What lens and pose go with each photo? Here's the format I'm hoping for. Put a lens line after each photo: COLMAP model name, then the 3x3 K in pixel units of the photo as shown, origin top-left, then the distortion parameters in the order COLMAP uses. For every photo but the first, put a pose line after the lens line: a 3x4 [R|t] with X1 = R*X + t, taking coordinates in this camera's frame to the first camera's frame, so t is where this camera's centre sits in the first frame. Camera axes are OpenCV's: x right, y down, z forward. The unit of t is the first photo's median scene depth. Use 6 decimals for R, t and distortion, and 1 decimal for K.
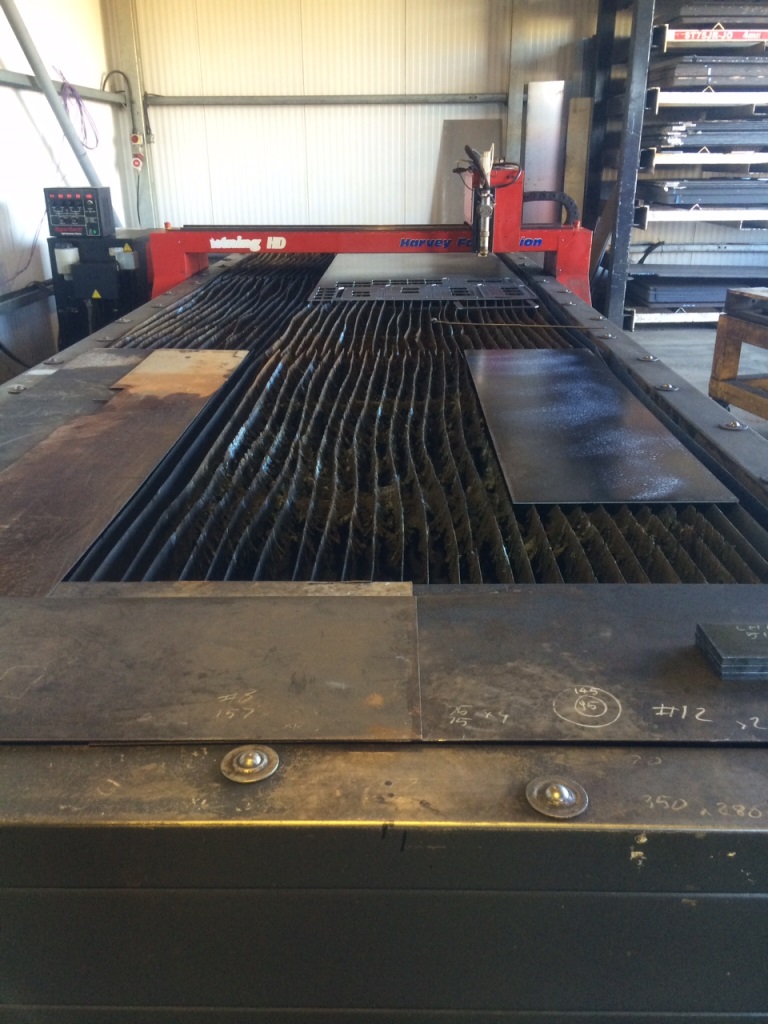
lens RADIAL K [[869.2, 0, 384.0], [0, 869.2, 512.0], [0, 0, 1]] dist [0.011287, -0.011231]
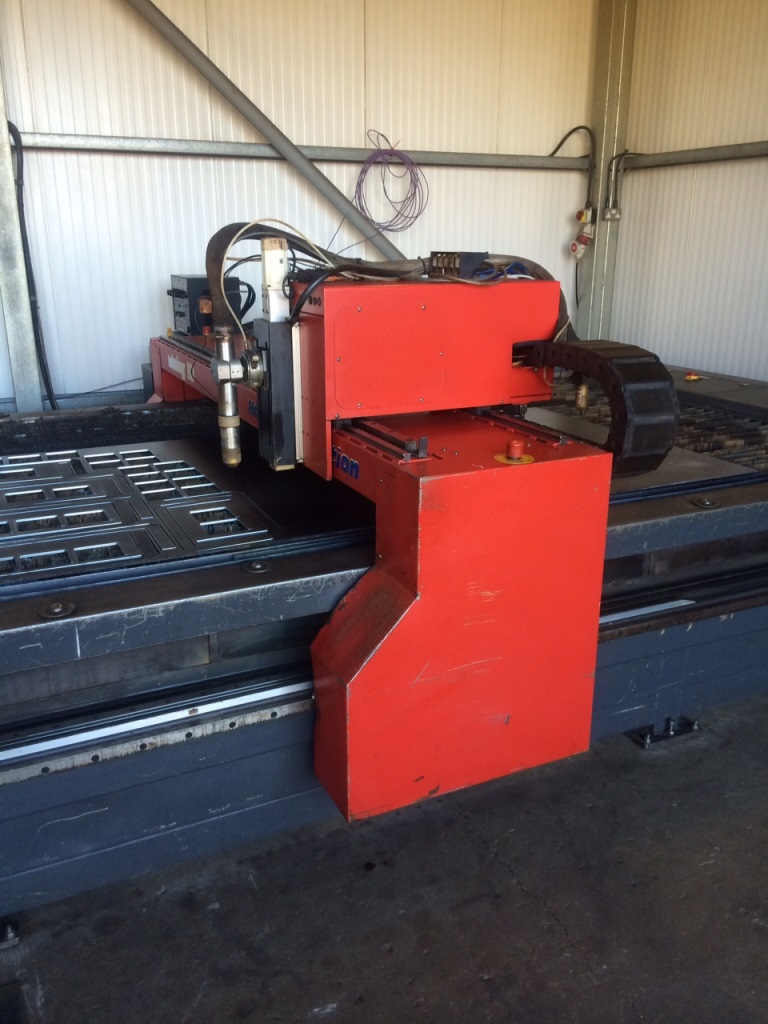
lens RADIAL K [[869.2, 0, 384.0], [0, 869.2, 512.0], [0, 0, 1]] dist [0.011287, -0.011231]
pose [[0.450518, 0.269958, -0.850974, 0.402898], [-0.338457, 0.933678, 0.117010, -0.268136], [0.826124, 0.235303, 0.512008, 0.654473]]
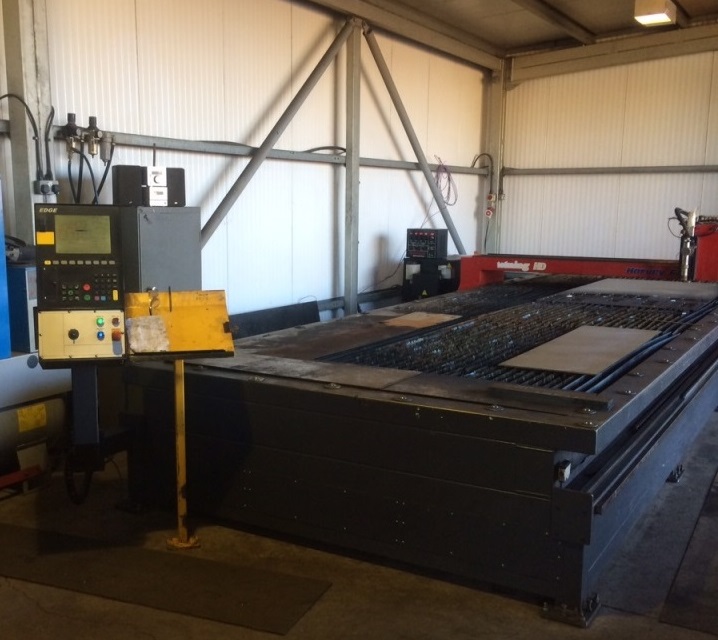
lens RADIAL K [[874.2, 0, 357.7], [0, 874.2, 360.7], [0, 0, 1]] dist [-0.000938, -0.015461]
pose [[0.879777, 0.094446, -0.465910, 0.256155], [-0.189139, 0.968698, -0.160783, 0.120652], [0.436141, 0.229575, 0.870102, -0.330520]]
